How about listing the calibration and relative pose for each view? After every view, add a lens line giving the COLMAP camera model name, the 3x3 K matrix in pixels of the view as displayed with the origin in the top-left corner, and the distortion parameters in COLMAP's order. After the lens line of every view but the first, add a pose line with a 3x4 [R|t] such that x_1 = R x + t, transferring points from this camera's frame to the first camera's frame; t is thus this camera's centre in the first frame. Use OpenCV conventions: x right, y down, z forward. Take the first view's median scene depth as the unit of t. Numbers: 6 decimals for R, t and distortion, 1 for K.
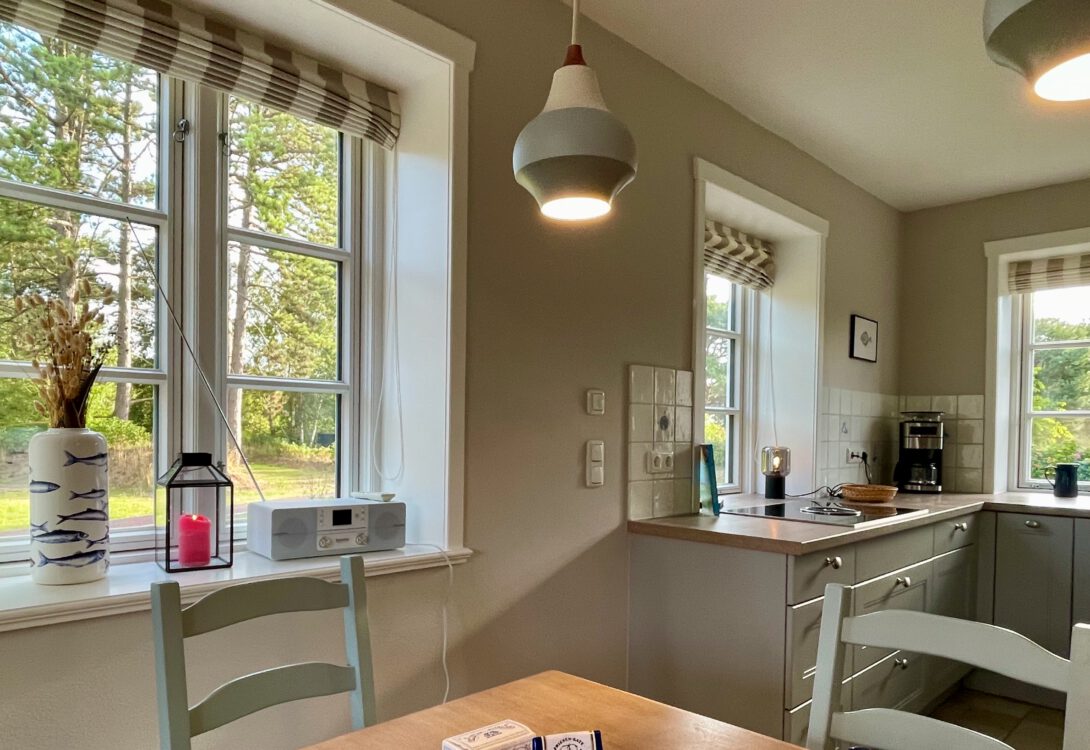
lens RADIAL K [[740.3, 0, 548.4], [0, 740.3, 432.0], [0, 0, 1]] dist [-0.012531, 0.000252]
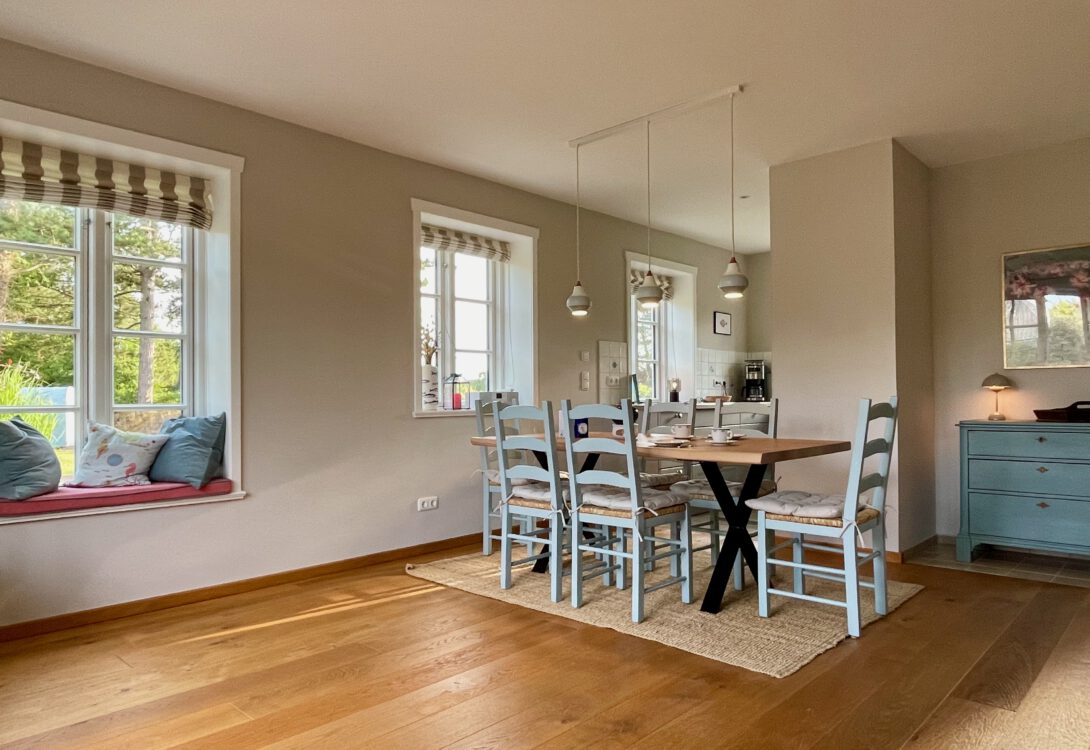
lens RADIAL K [[740.3, 0, 544.9], [0, 740.3, 379.7], [0, 0, 1]] dist [-0.012531, 0.000252]
pose [[0.999756, -0.021329, 0.005672, -0.057608], [0.021482, 0.999370, -0.028267, 0.069930], [-0.005065, 0.028382, 0.999584, -0.980485]]
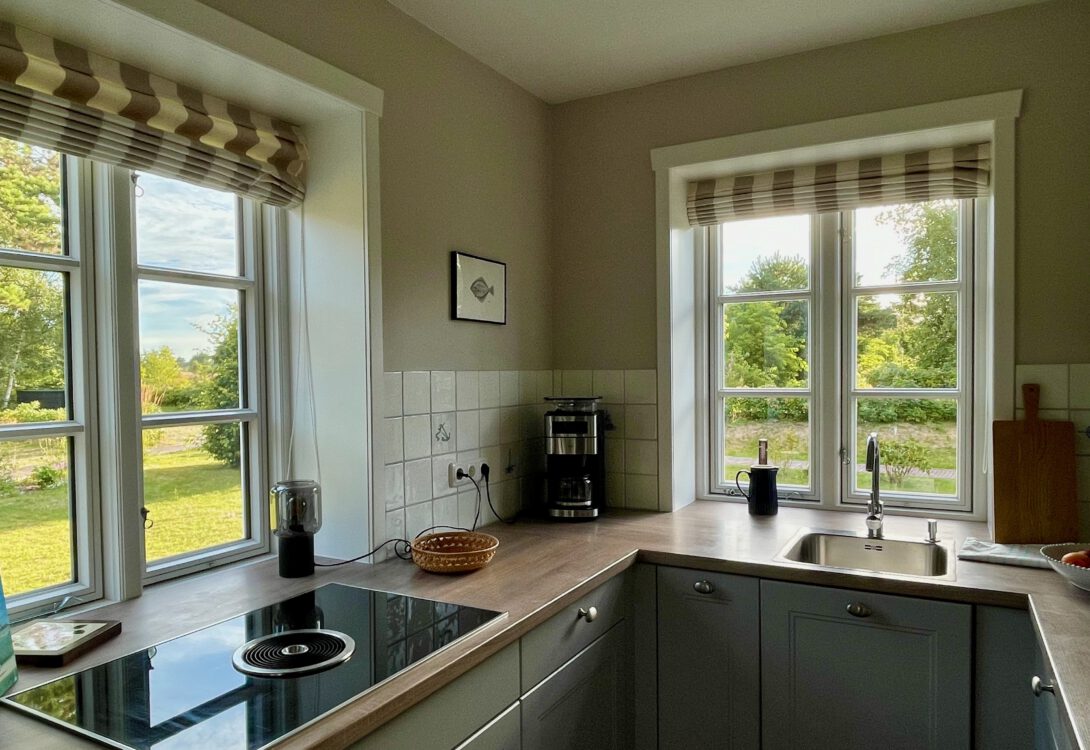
lens RADIAL K [[731.0, 0, 547.0], [0, 731.0, 378.0], [0, 0, 1]] dist [0.010095, 0.000378]
pose [[0.962937, -0.032011, 0.267821, 0.322794], [0.030745, 0.999487, 0.008922, -0.054710], [-0.267969, -0.000357, 0.963427, 0.382613]]
